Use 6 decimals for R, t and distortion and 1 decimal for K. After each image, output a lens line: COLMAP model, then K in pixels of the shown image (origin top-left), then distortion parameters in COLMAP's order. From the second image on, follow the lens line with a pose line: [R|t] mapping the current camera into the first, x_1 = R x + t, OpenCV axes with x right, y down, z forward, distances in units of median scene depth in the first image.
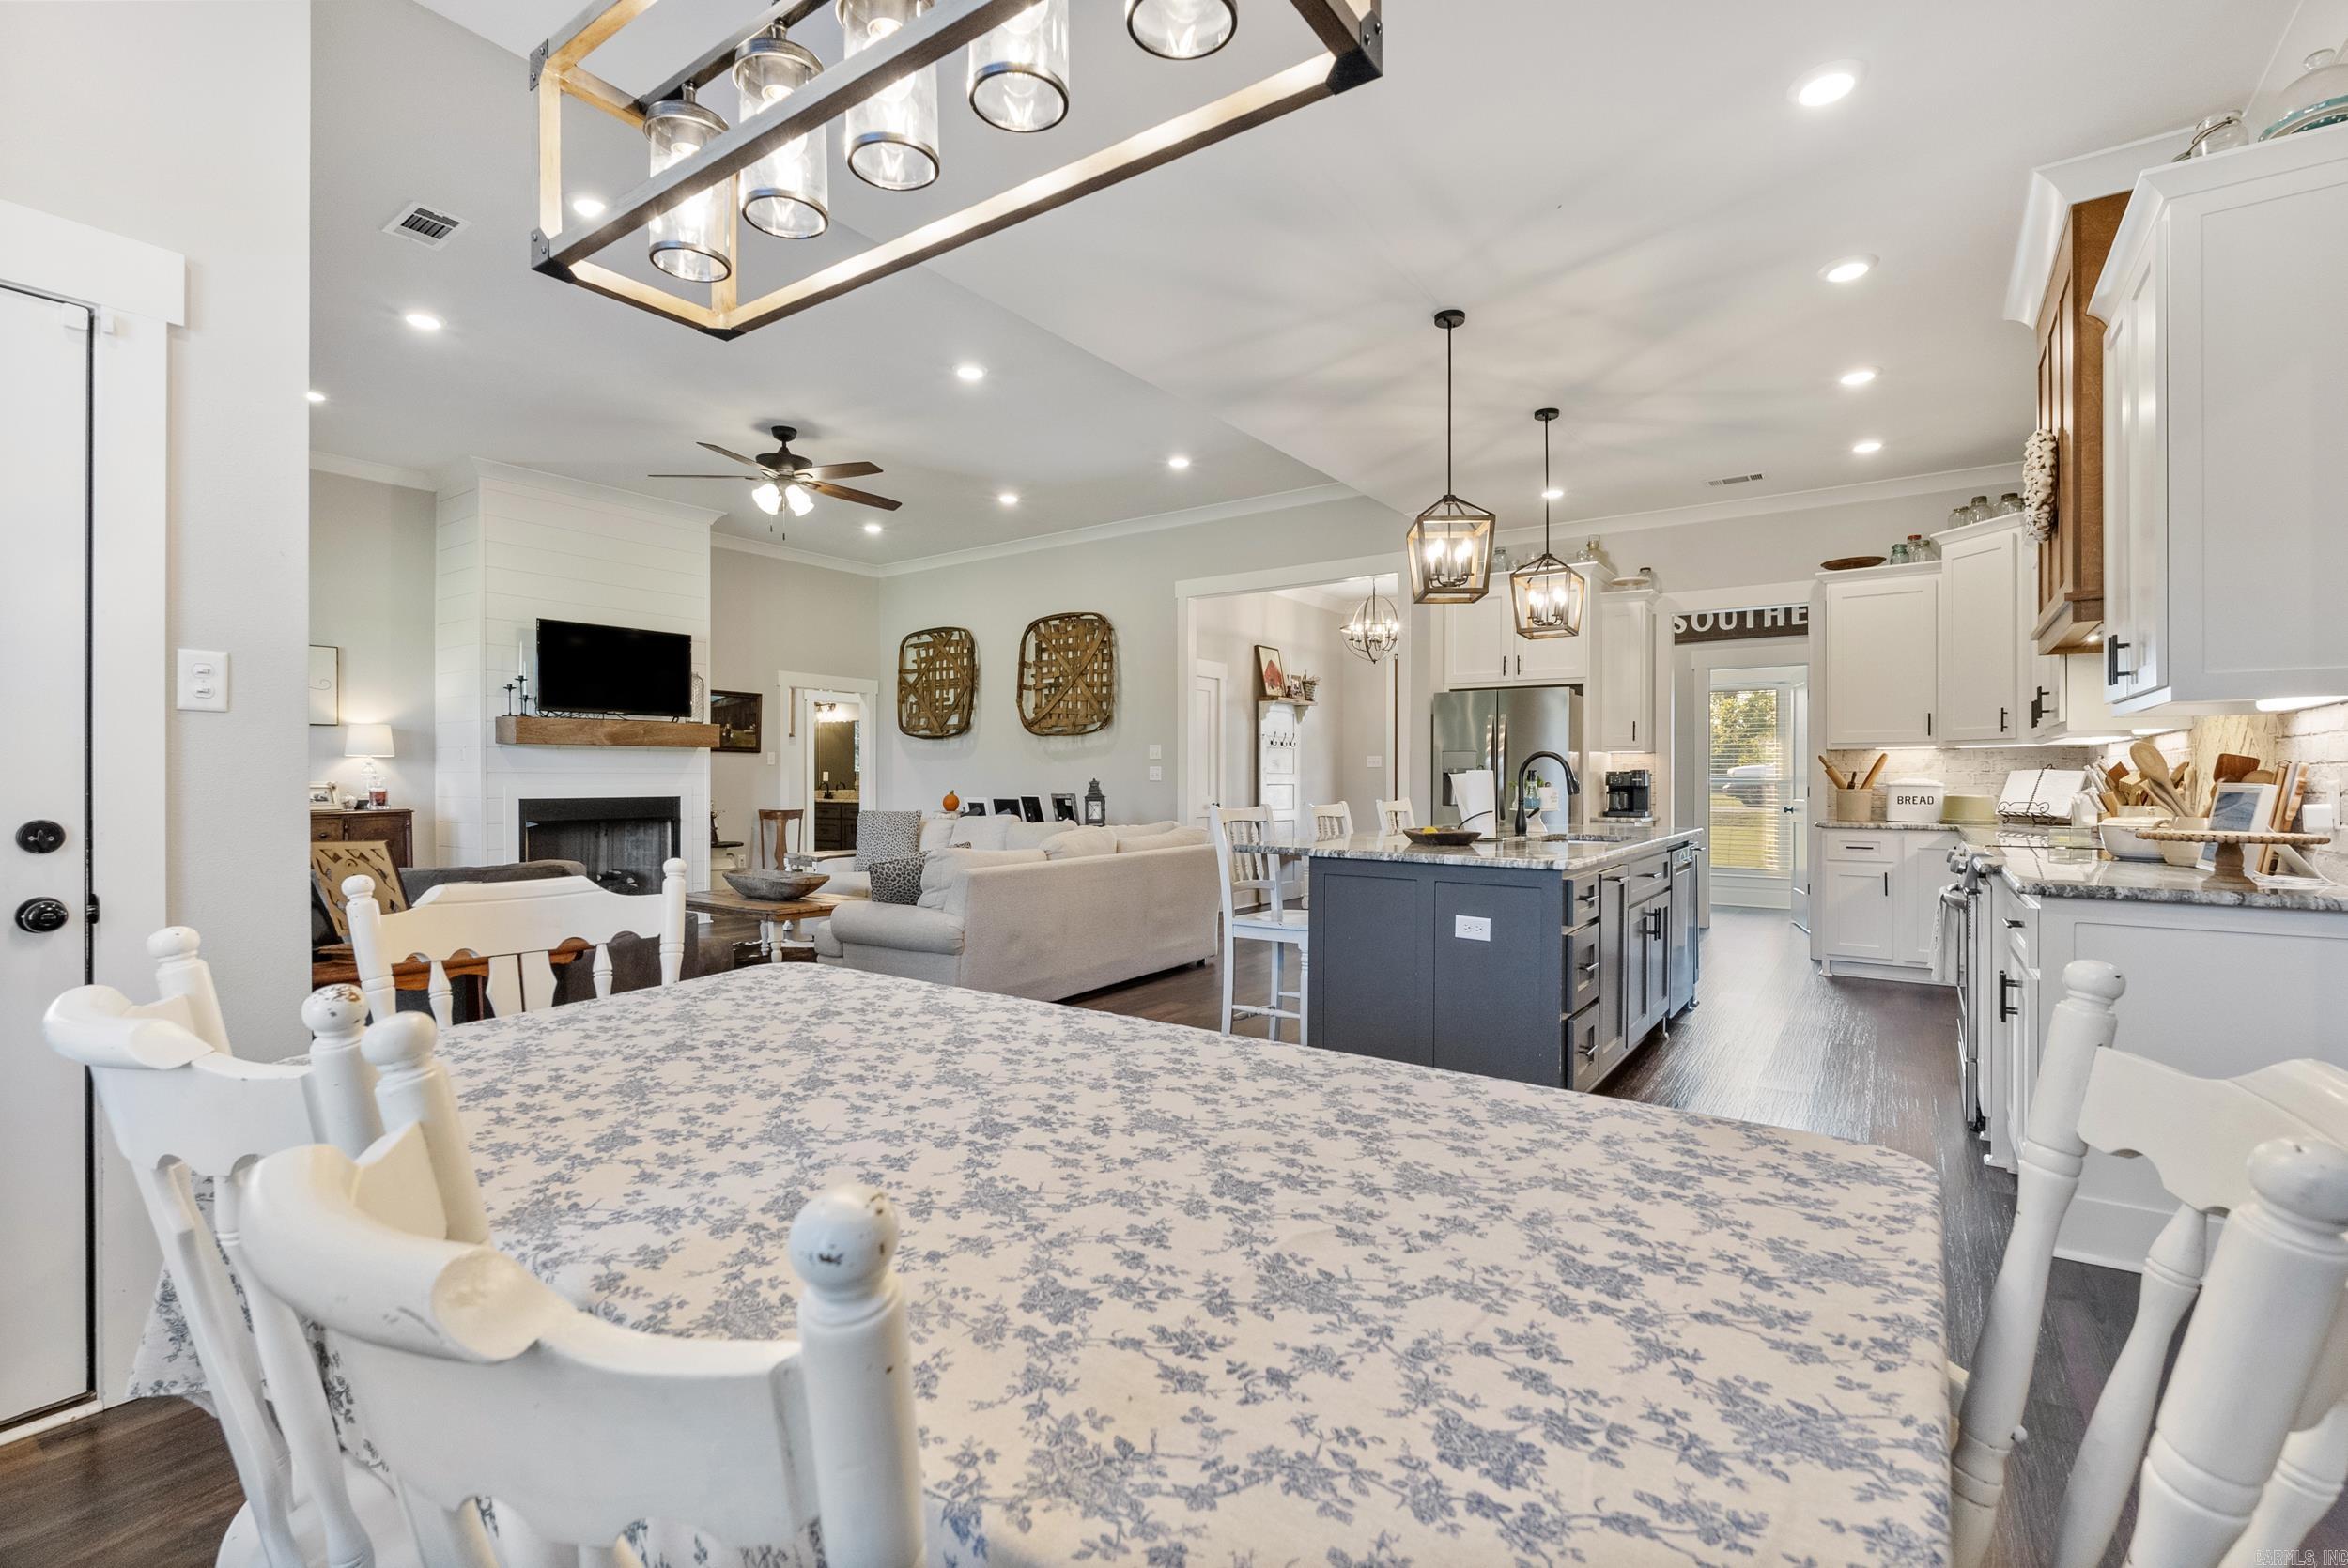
lens RADIAL K [[1033.2, 0, 1176.7], [0, 1033.2, 780.5], [0, 0, 1]] dist [-0.006434, 0.000674]
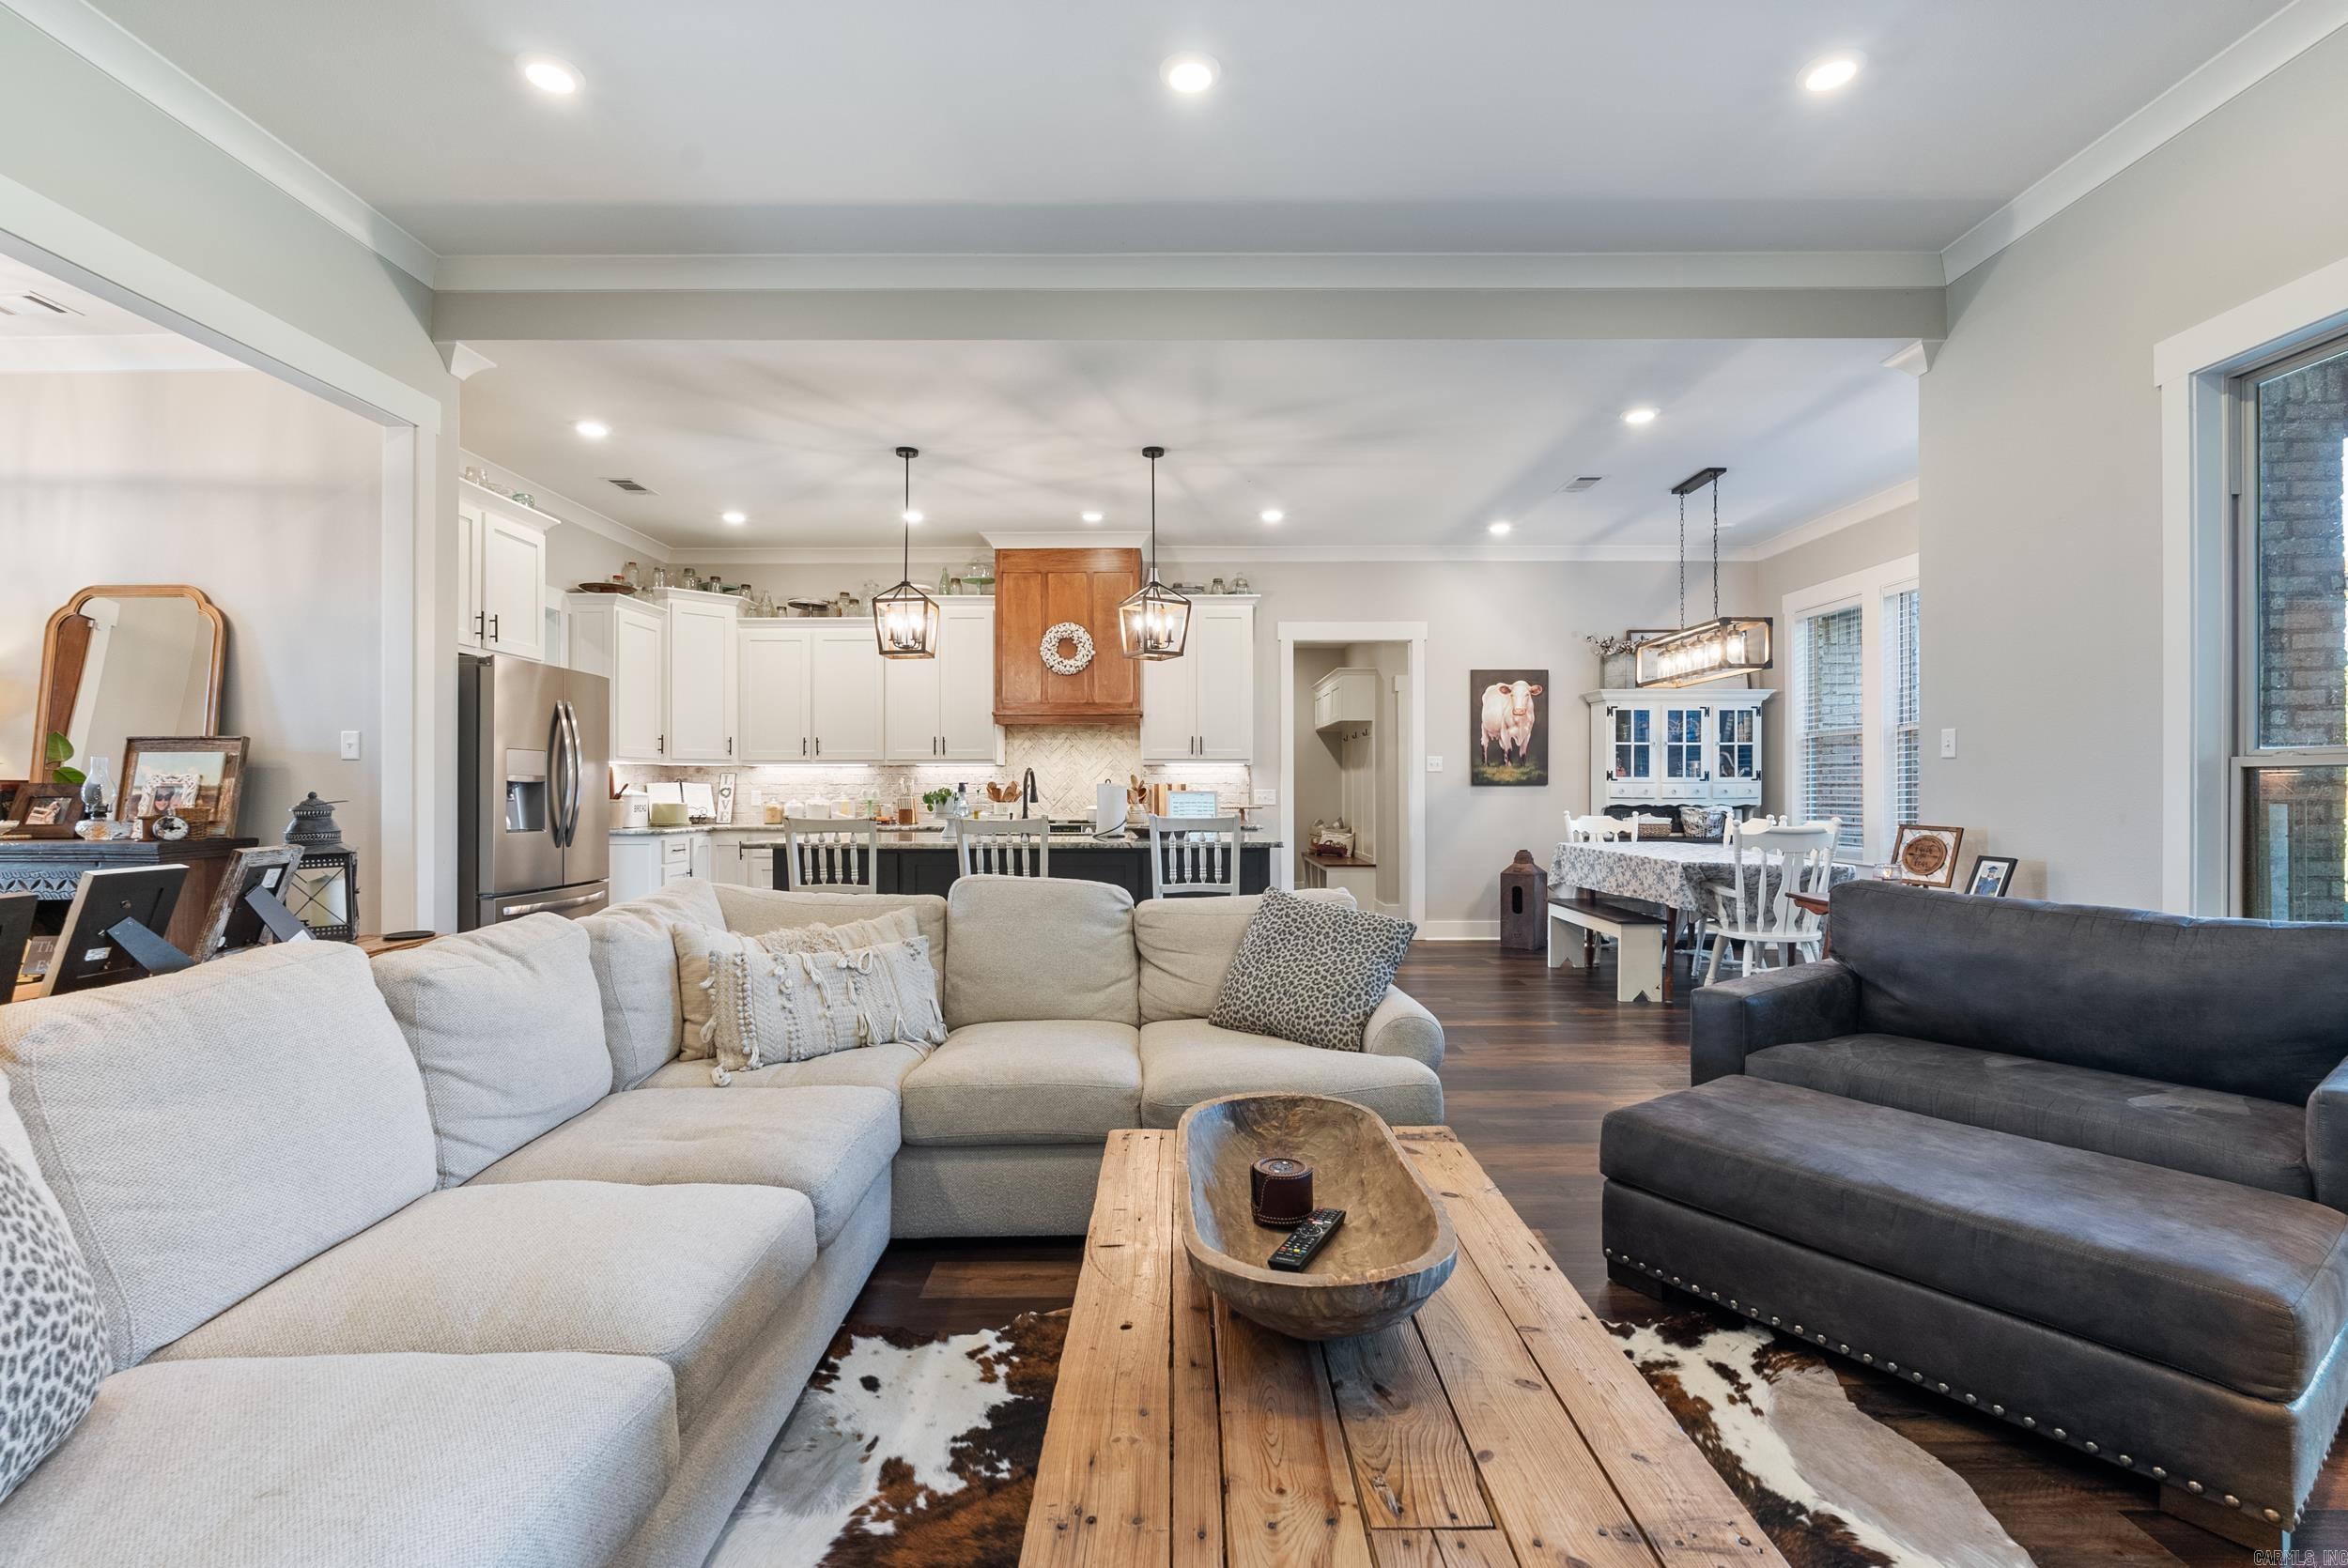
lens RADIAL K [[1033.2, 0, 1178.5], [0, 1033.2, 790.1], [0, 0, 1]] dist [-0.006434, 0.000674]
pose [[-0.576575, -0.001318, 0.817043, -0.448297], [0.002722, 0.999990, 0.003534, -0.002985], [-0.817040, 0.004262, -0.576565, 0.904443]]
